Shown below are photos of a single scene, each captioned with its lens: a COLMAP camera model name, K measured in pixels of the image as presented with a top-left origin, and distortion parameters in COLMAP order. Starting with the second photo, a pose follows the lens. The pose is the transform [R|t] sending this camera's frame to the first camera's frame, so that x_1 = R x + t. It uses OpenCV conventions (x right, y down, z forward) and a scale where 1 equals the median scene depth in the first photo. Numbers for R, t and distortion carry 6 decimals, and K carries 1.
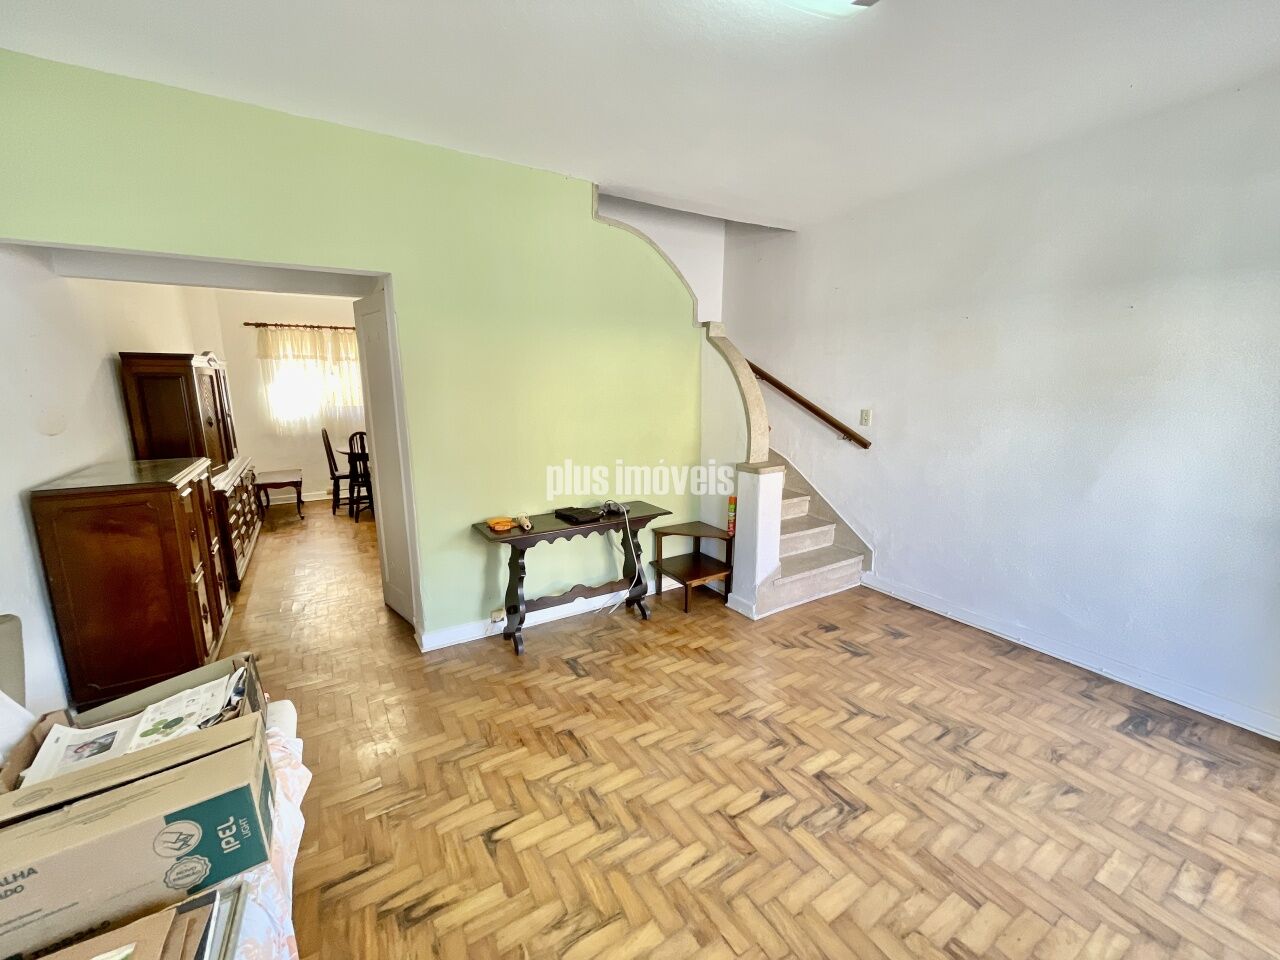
lens RADIAL K [[515.1, 0, 639.2], [0, 515.1, 477.7], [0, 0, 1]] dist [-0.009833, 0.000143]
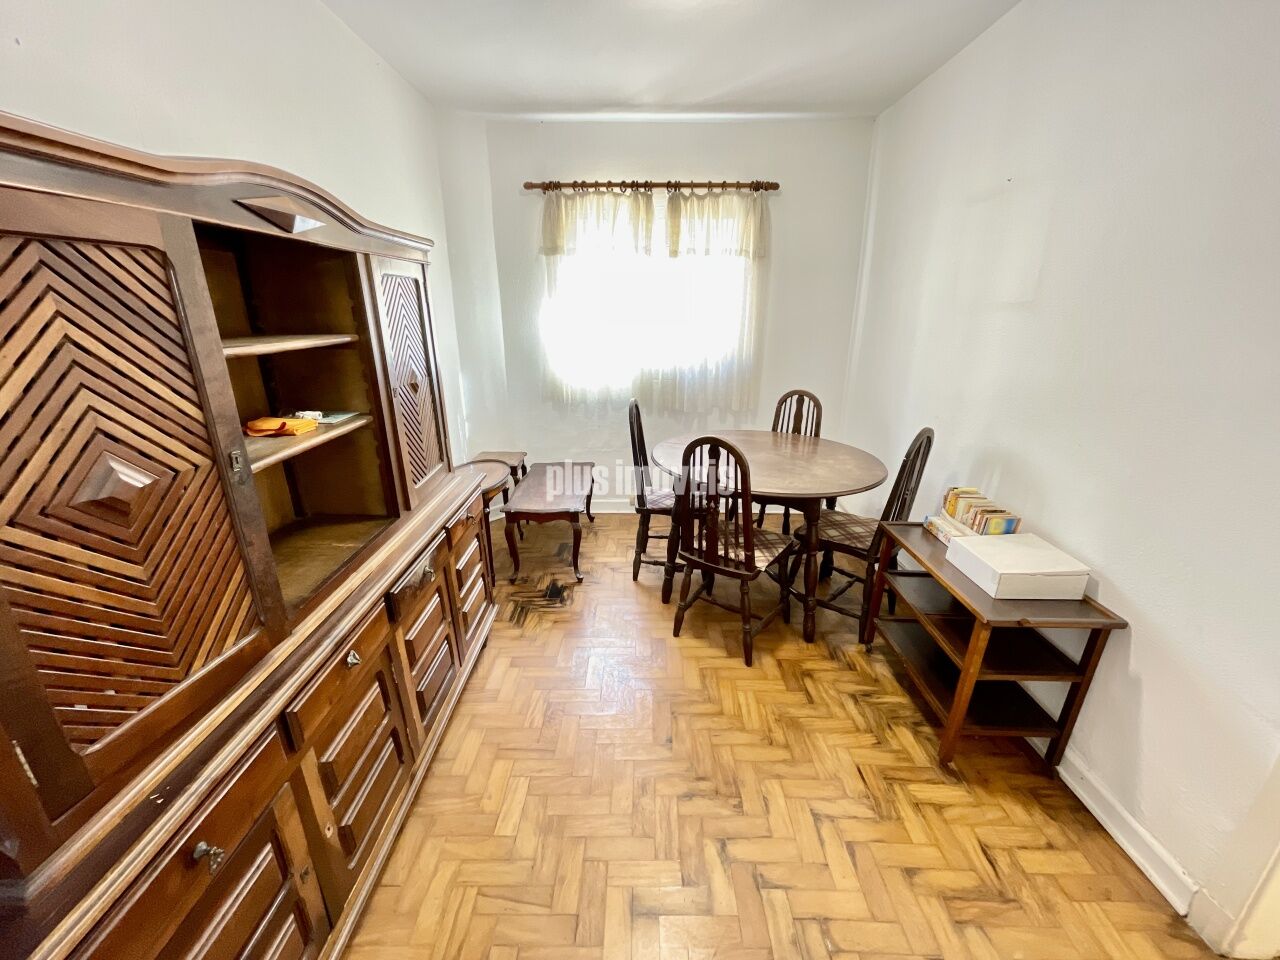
lens RADIAL K [[515.1, 0, 637.3], [0, 515.1, 486.9], [0, 0, 1]] dist [-0.009833, 0.000143]
pose [[0.847621, 0.177229, -0.500129, -0.351308], [-0.100076, 0.979049, 0.177333, -0.101125], [0.521080, -0.100260, 0.847599, 0.575847]]
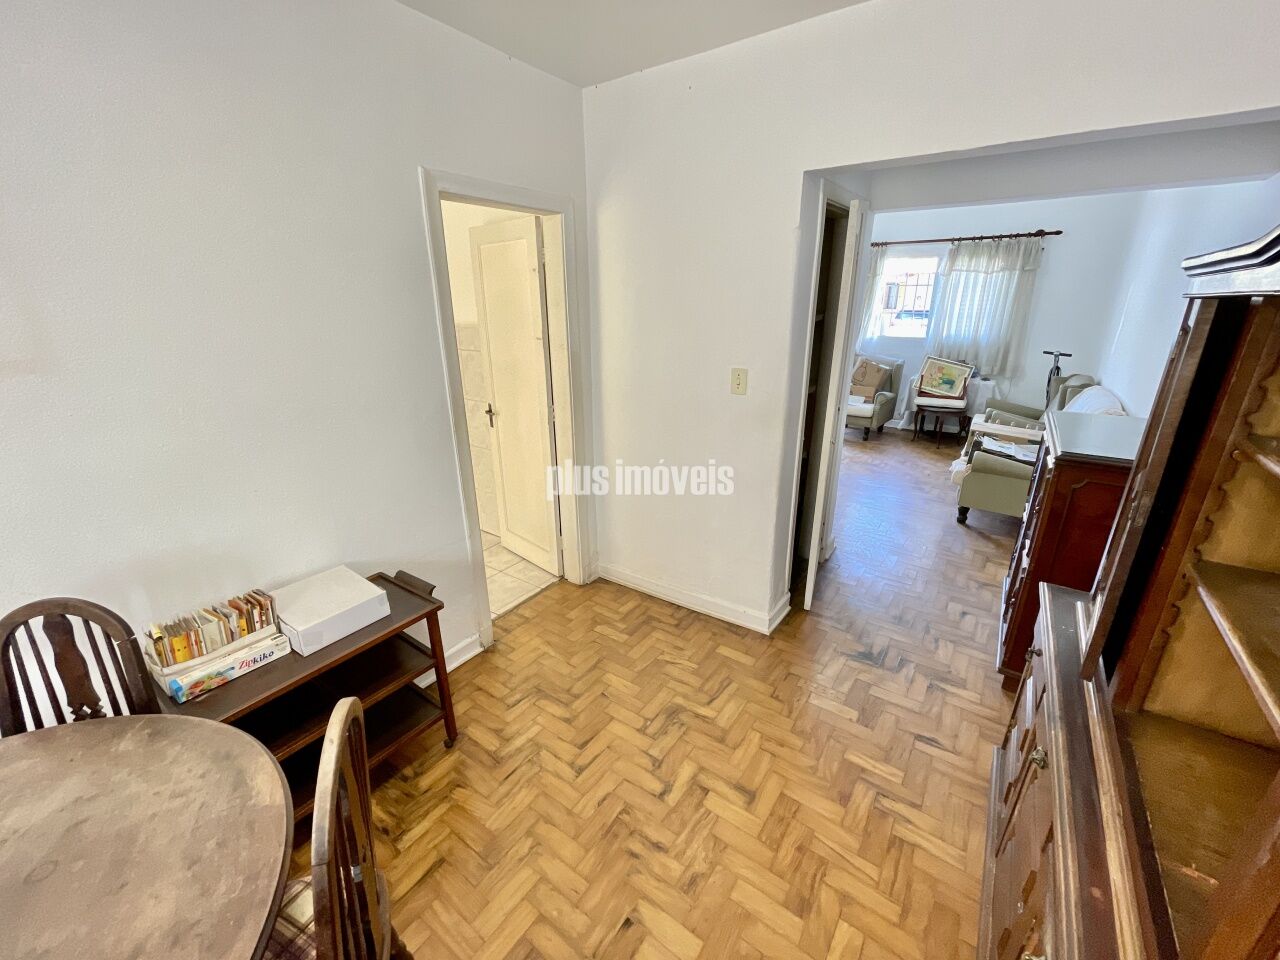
lens RADIAL K [[515.1, 0, 632.3], [0, 515.1, 480.9], [0, 0, 1]] dist [-0.009833, 0.000143]
pose [[-0.385664, -0.287815, 0.876599, -0.606011], [0.182290, 0.907601, 0.378193, -0.170481], [-0.904452, 0.305650, -0.297563, 0.834216]]
